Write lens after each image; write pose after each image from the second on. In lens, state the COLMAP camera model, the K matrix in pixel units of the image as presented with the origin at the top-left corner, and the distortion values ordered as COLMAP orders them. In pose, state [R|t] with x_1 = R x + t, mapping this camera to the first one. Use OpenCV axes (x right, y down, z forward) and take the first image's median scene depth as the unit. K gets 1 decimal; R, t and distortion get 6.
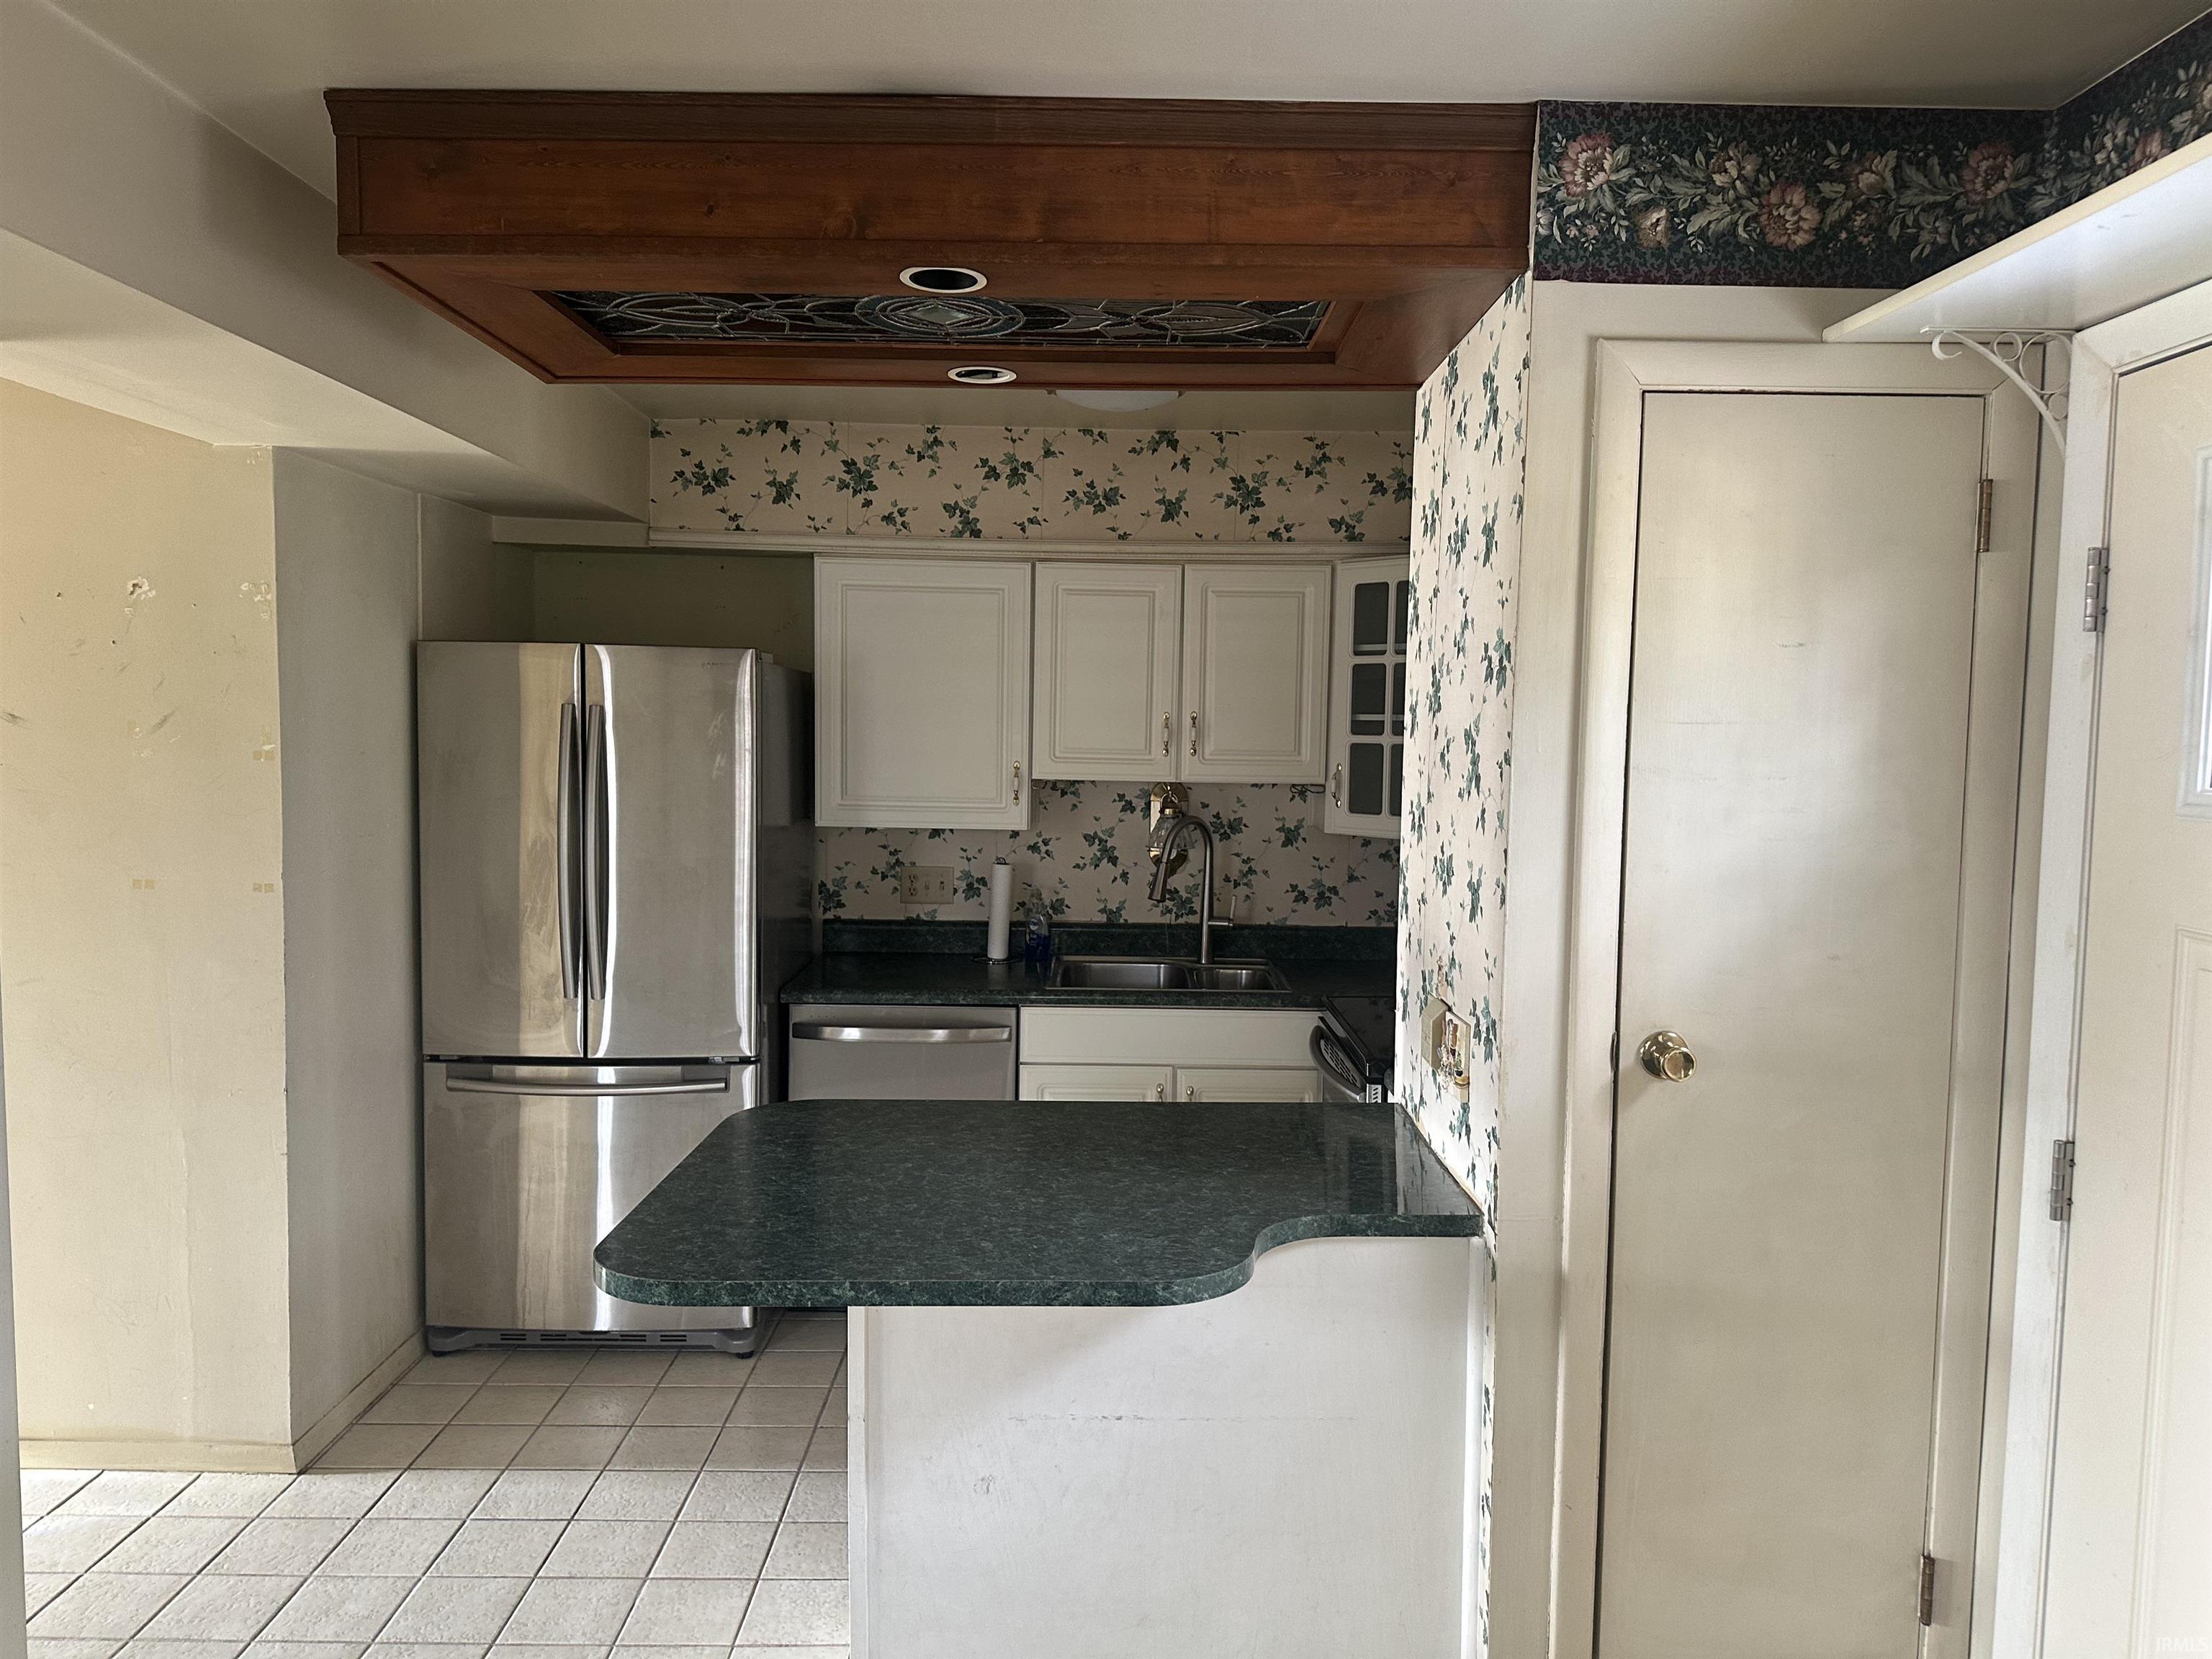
lens RADIAL K [[1606.3, 0, 1059.2], [0, 1606.3, 824.3], [0, 0, 1]] dist [0.099748, -0.311401]
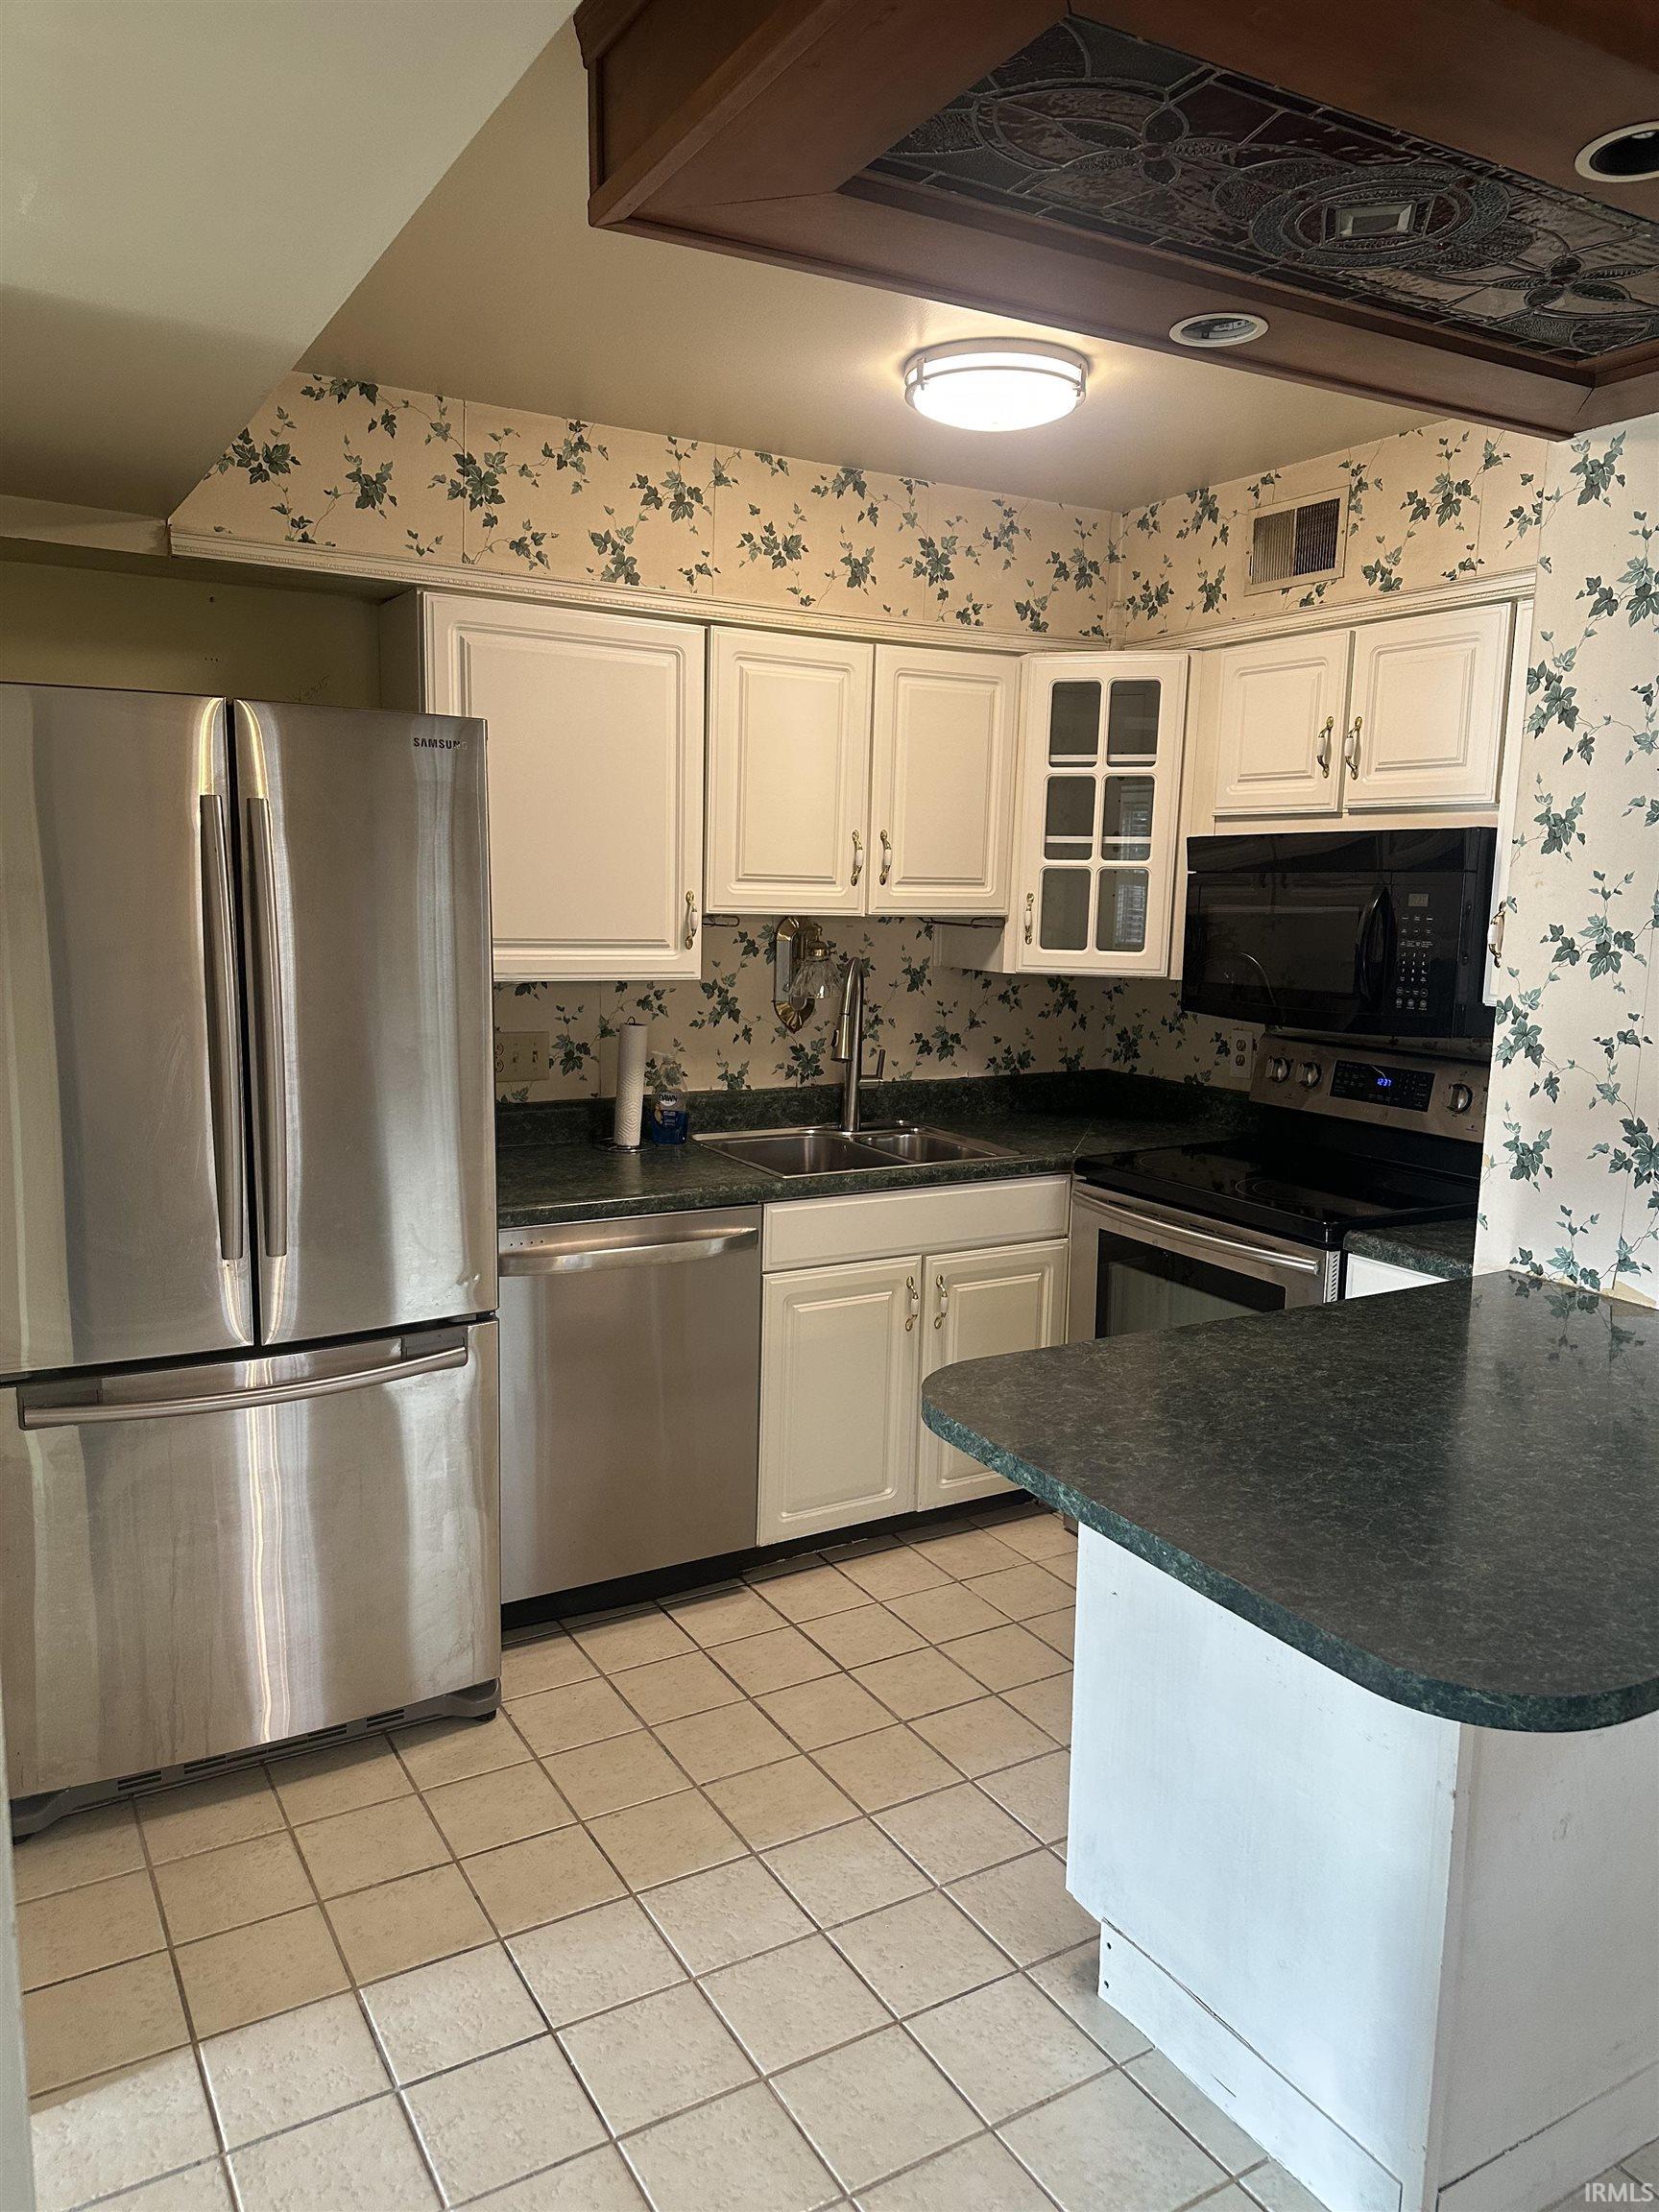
lens RADIAL K [[1606.3, 0, 828.1], [0, 1606.3, 1147.7], [0, 0, 1]] dist [0.099748, -0.311401]
pose [[0.855609, -0.082636, 0.510984, -0.378393], [0.025590, 0.992720, 0.117693, -0.005763], [-0.516989, -0.087623, 0.851495, 0.295467]]
